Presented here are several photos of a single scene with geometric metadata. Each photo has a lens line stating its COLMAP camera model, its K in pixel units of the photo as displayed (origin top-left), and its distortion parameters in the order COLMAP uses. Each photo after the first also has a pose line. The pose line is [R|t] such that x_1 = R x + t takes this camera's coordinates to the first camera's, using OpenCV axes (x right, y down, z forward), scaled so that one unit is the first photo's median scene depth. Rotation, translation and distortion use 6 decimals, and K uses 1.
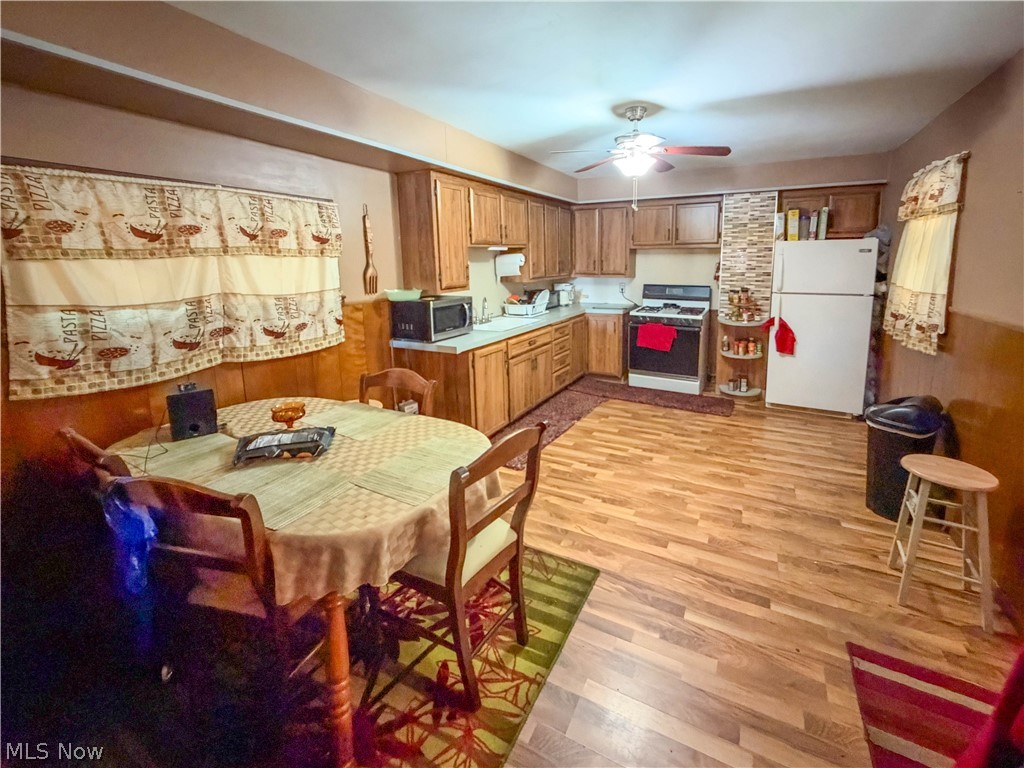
lens RADIAL K [[457.7, 0, 511.0], [0, 457.7, 304.9], [0, 0, 1]] dist [0.000457, -0.000182]
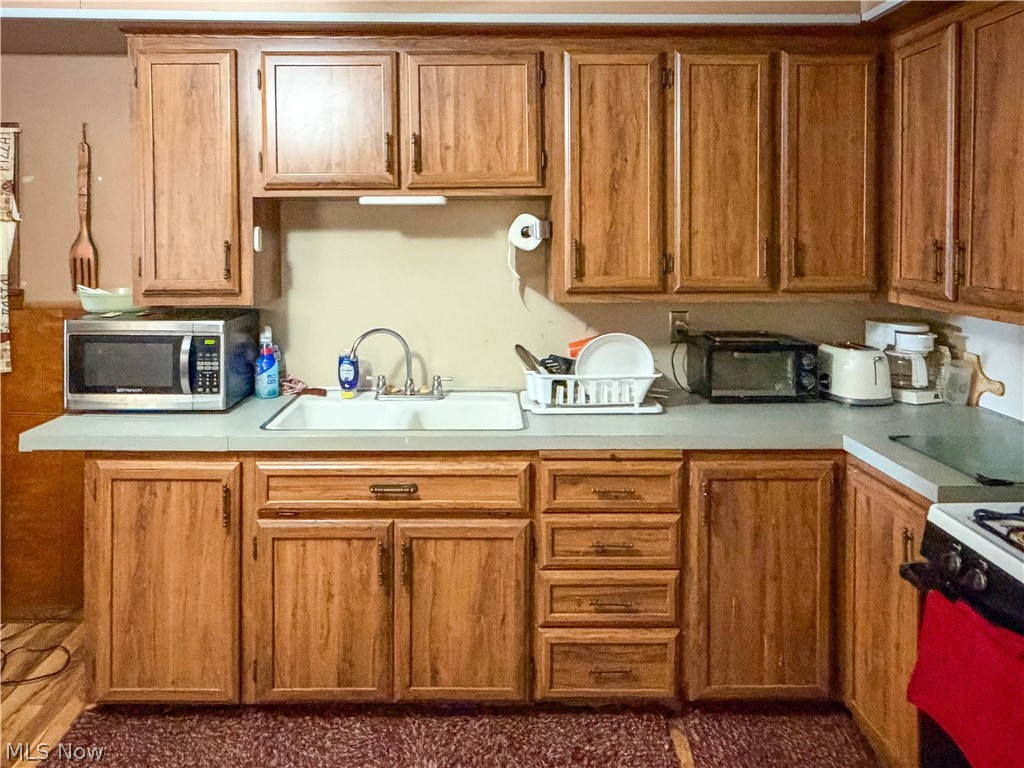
lens RADIAL K [[730.9, 0, 529.5], [0, 730.9, 234.4], [0, 0, 1]] dist [-0.002919, 0.003342]
pose [[0.489920, 0.013779, -0.871659, 0.466807], [-0.096397, 0.994600, -0.038459, -0.074306], [0.866422, 0.102867, 0.488602, 0.715771]]
